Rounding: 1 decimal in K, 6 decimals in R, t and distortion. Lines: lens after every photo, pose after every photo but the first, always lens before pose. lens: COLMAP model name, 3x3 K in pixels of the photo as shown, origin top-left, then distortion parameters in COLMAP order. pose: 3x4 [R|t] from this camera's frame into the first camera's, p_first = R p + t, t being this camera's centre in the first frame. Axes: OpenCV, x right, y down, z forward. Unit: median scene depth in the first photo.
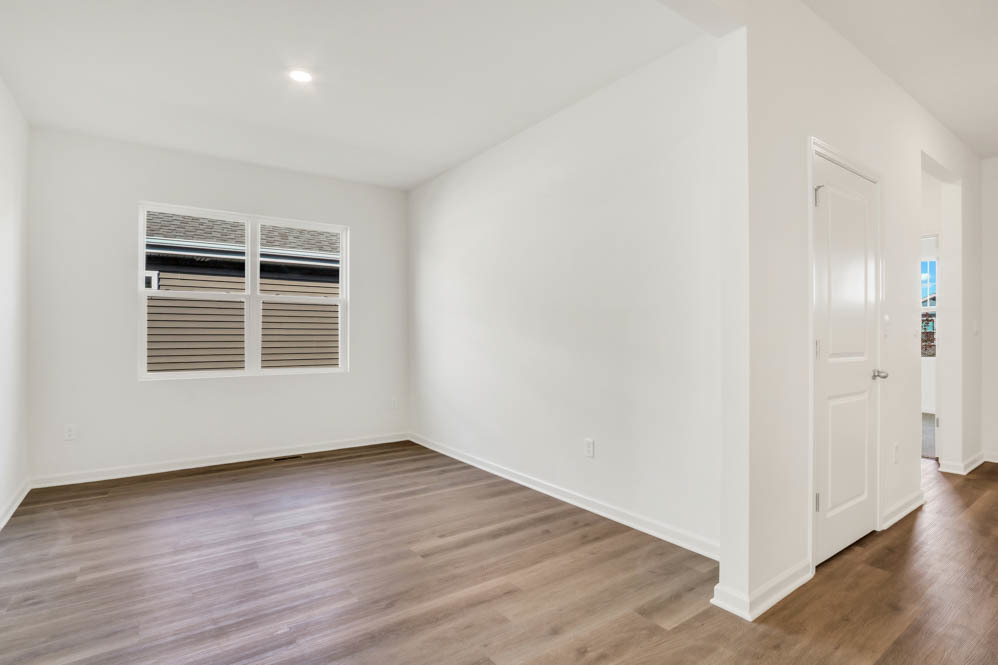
lens RADIAL K [[487.4, 0, 493.8], [0, 487.4, 328.9], [0, 0, 1]] dist [-0.019254, -0.001351]
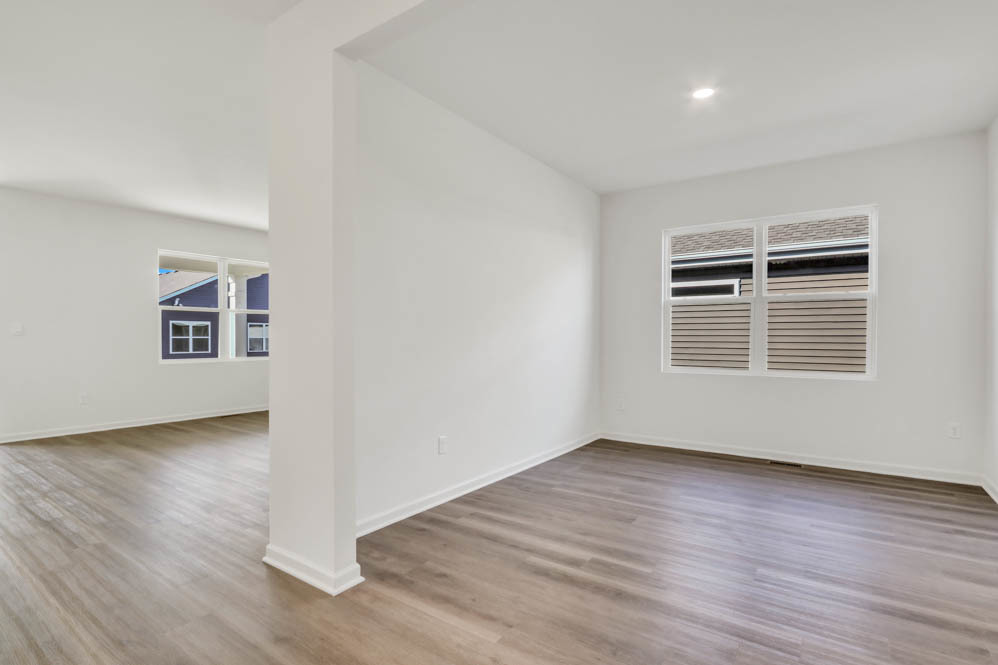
lens RADIAL K [[487.4, 0, 478.0], [0, 487.4, 343.4], [0, 0, 1]] dist [-0.019254, -0.001351]
pose [[0.315798, 0.012937, -0.948738, 0.273047], [0.009061, 0.999820, 0.016650, 0.007568], [0.948783, -0.013855, 0.315624, 0.124828]]
